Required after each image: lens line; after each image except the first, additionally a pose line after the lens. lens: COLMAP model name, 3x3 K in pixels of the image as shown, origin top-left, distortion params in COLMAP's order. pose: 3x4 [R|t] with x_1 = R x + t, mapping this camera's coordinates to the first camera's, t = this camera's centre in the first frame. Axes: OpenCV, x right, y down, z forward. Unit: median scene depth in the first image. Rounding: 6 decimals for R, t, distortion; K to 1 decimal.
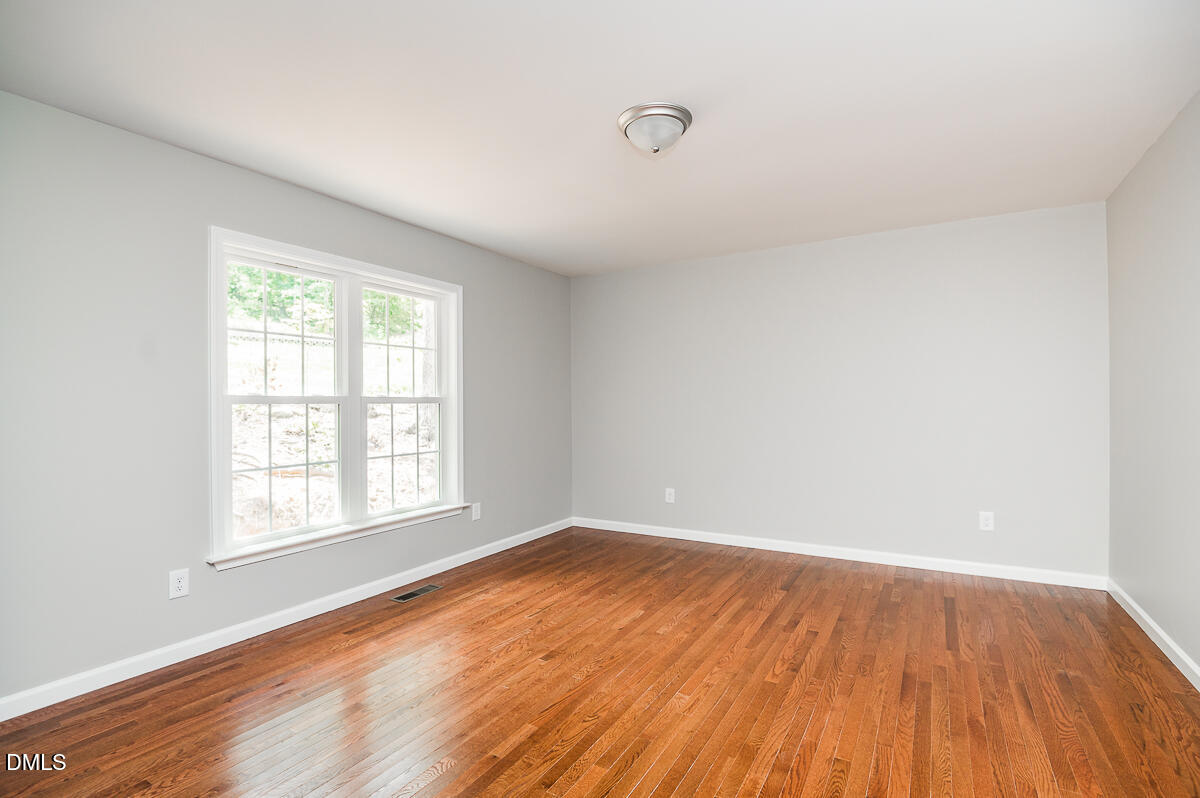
lens RADIAL K [[554.4, 0, 581.0], [0, 554.4, 402.5], [0, 0, 1]] dist [-0.001752, -0.007914]
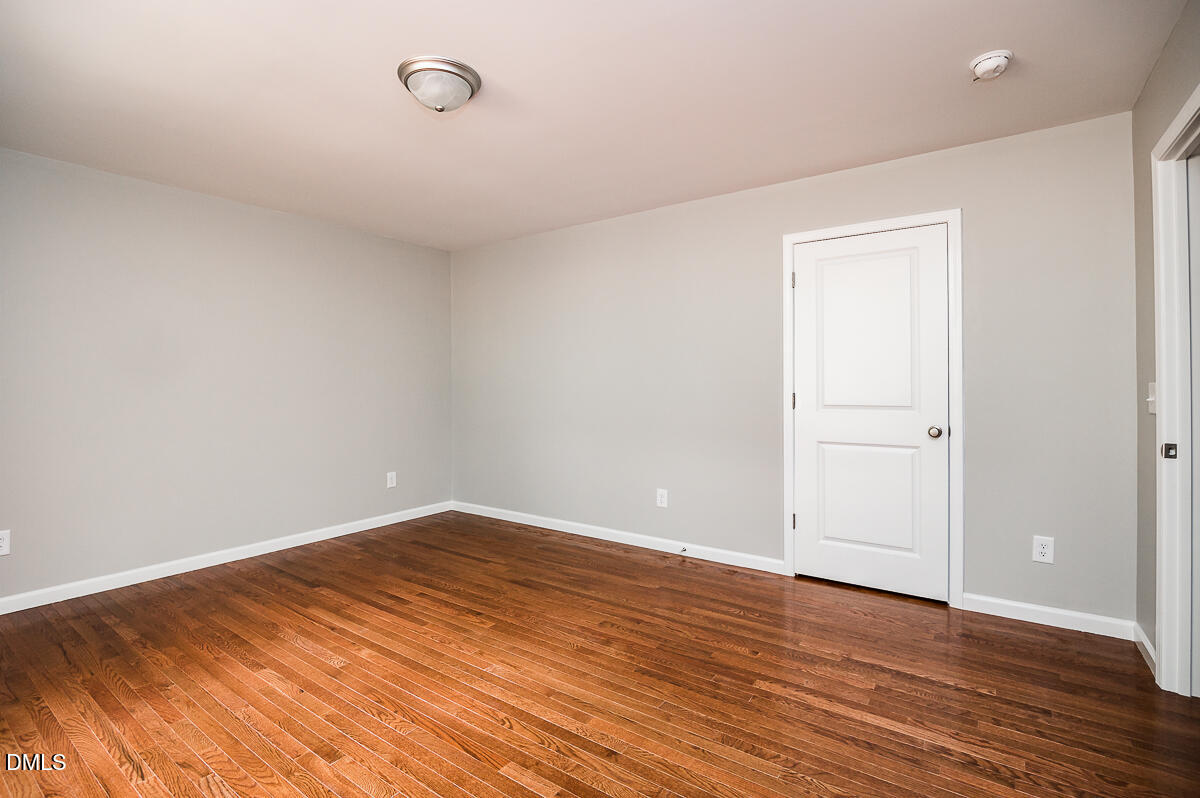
lens RADIAL K [[554.4, 0, 596.6], [0, 554.4, 394.4], [0, 0, 1]] dist [-0.001752, -0.007914]
pose [[0.070544, -0.010311, 0.997455, -0.643381], [-0.000340, 0.999946, 0.010361, 0.004526], [-0.997509, -0.001070, 0.070537, 0.562745]]
